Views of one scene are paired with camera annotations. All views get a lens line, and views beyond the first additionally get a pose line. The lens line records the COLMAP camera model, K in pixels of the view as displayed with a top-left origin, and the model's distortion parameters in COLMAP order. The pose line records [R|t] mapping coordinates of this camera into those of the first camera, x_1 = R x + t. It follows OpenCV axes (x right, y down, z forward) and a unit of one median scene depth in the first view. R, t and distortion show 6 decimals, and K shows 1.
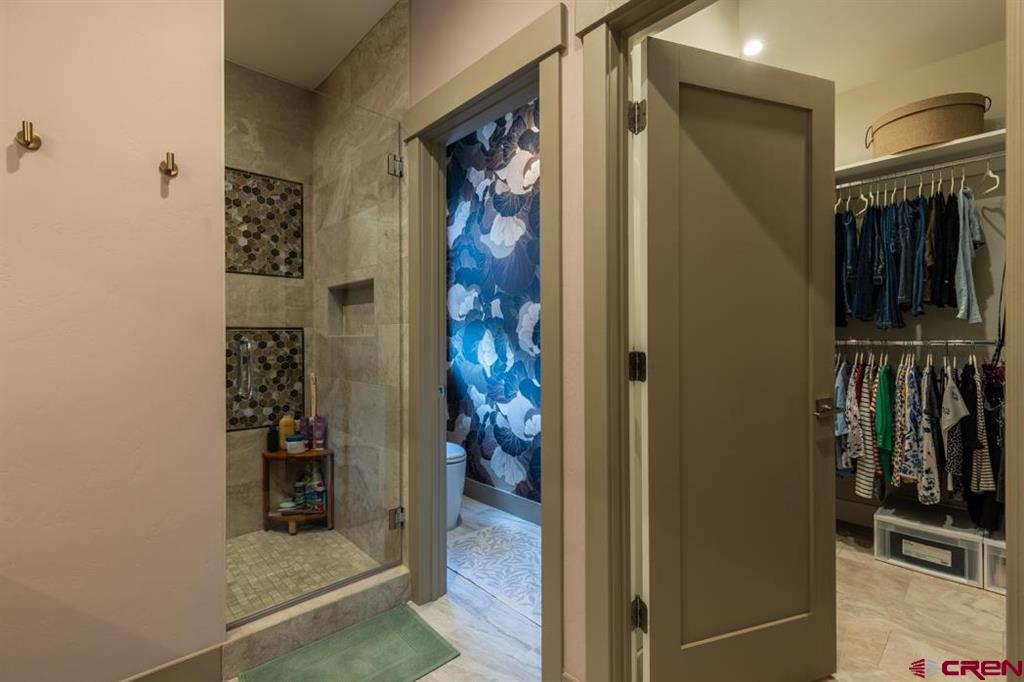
lens RADIAL K [[461.5, 0, 516.4], [0, 461.5, 338.4], [0, 0, 1]] dist [0.011392, 0.000149]
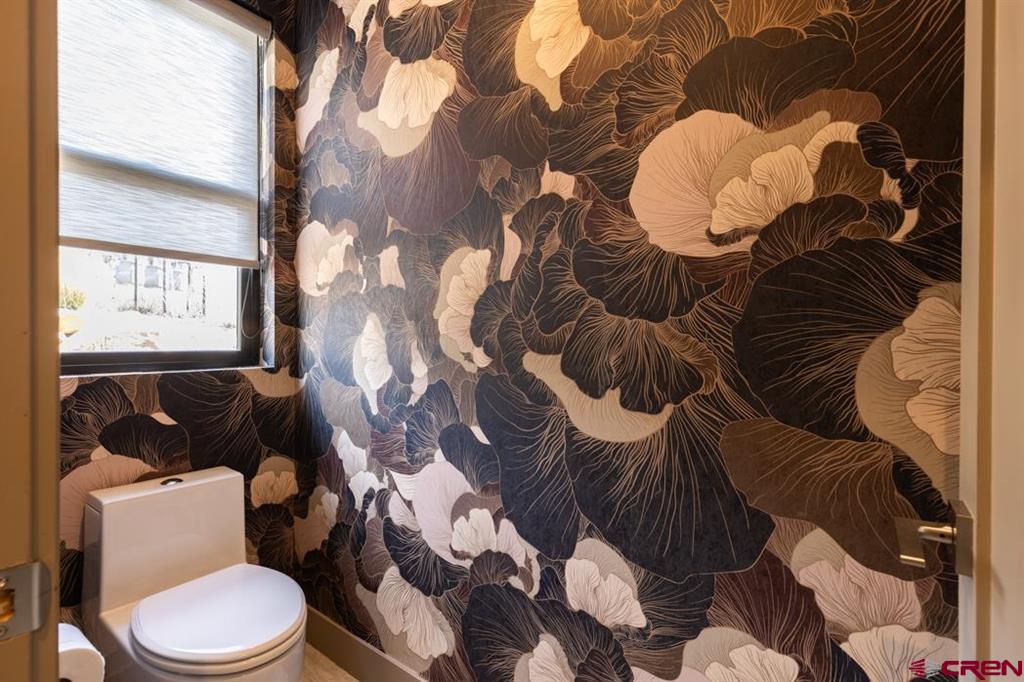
lens RADIAL K [[461.5, 0, 516.4], [0, 461.5, 338.4], [0, 0, 1]] dist [0.011392, 0.000149]
pose [[0.985822, 0.004363, 0.167737, 0.003457], [-0.004968, 0.999983, 0.003186, 0.004293], [-0.167720, -0.003974, 0.985827, 0.486126]]
